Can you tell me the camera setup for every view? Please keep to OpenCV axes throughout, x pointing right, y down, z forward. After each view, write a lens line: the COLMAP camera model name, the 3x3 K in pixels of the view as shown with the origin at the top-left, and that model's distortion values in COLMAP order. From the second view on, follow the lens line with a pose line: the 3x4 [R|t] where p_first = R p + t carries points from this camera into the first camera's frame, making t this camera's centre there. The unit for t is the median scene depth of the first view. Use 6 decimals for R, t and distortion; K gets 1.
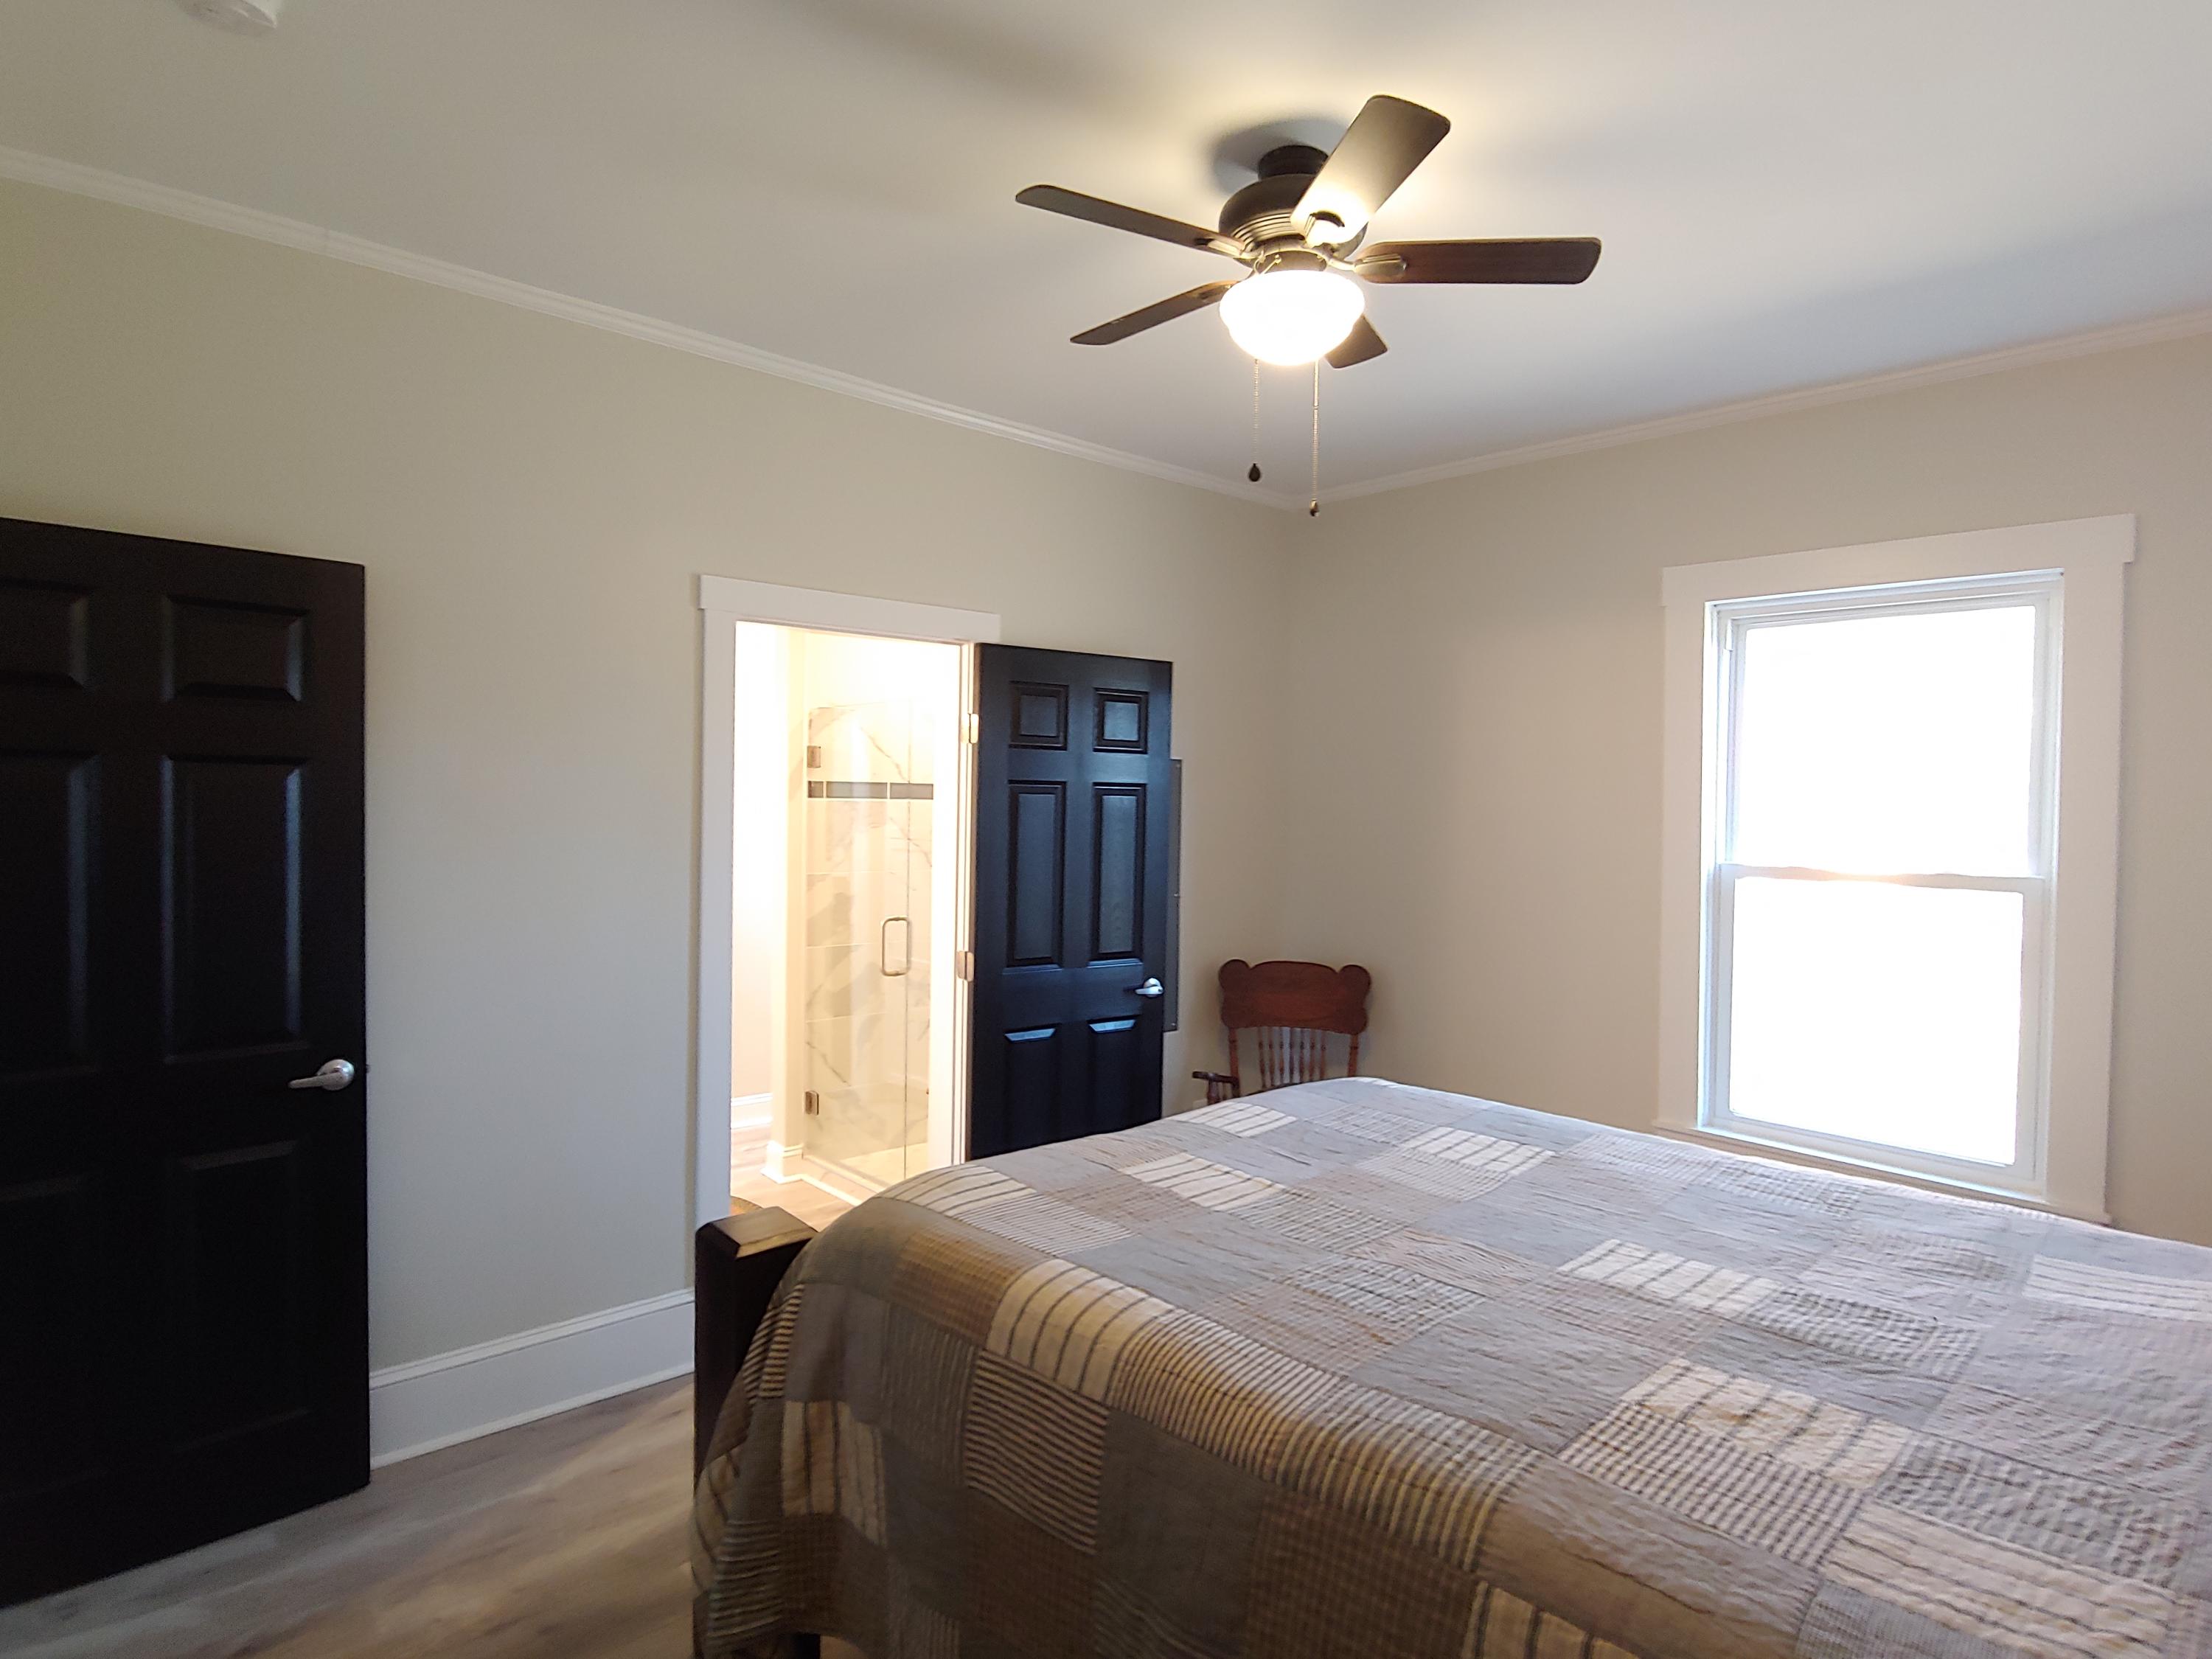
lens RADIAL K [[1132.1, 0, 1097.7], [0, 1132.1, 833.4], [0, 0, 1]] dist [-0.008220, 0.001178]
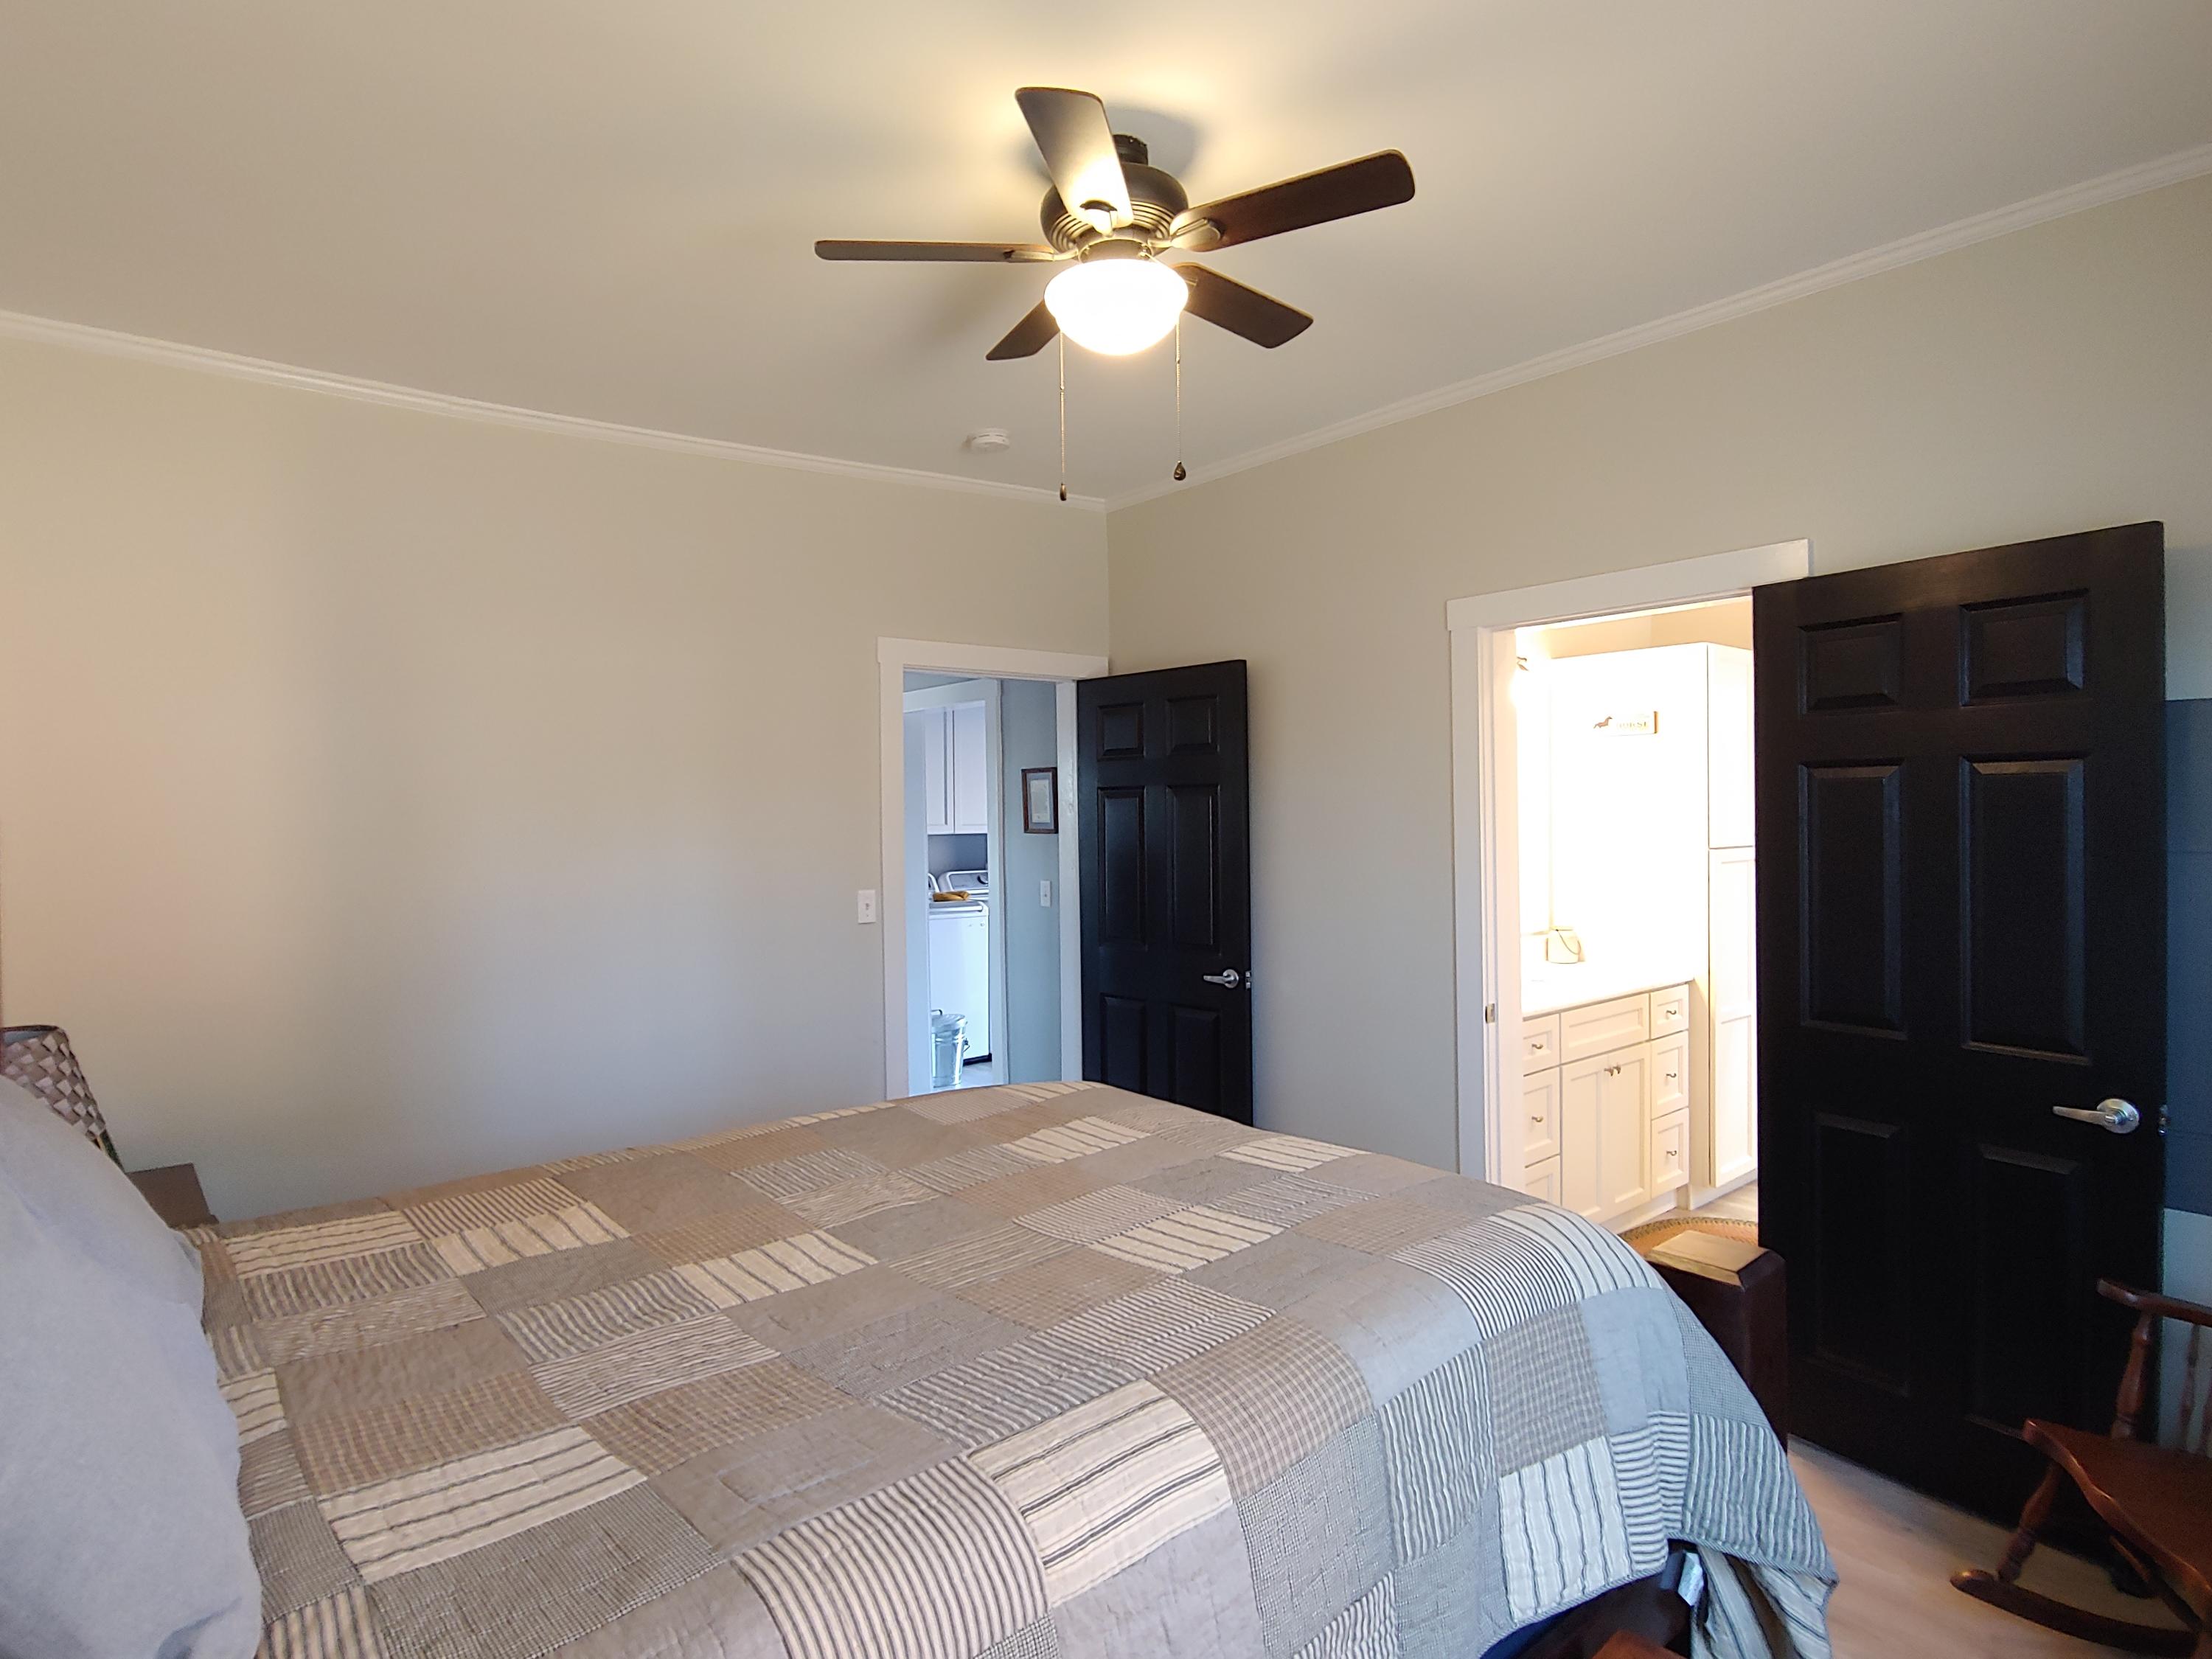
lens RADIAL K [[1132.1, 0, 1097.7], [0, 1132.1, 833.4], [0, 0, 1]] dist [-0.008220, 0.001178]
pose [[0.008102, 0.002849, -0.999963, 1.192041], [-0.016467, 0.999861, 0.002715, 0.005887], [0.999832, 0.016444, 0.008148, 1.011276]]
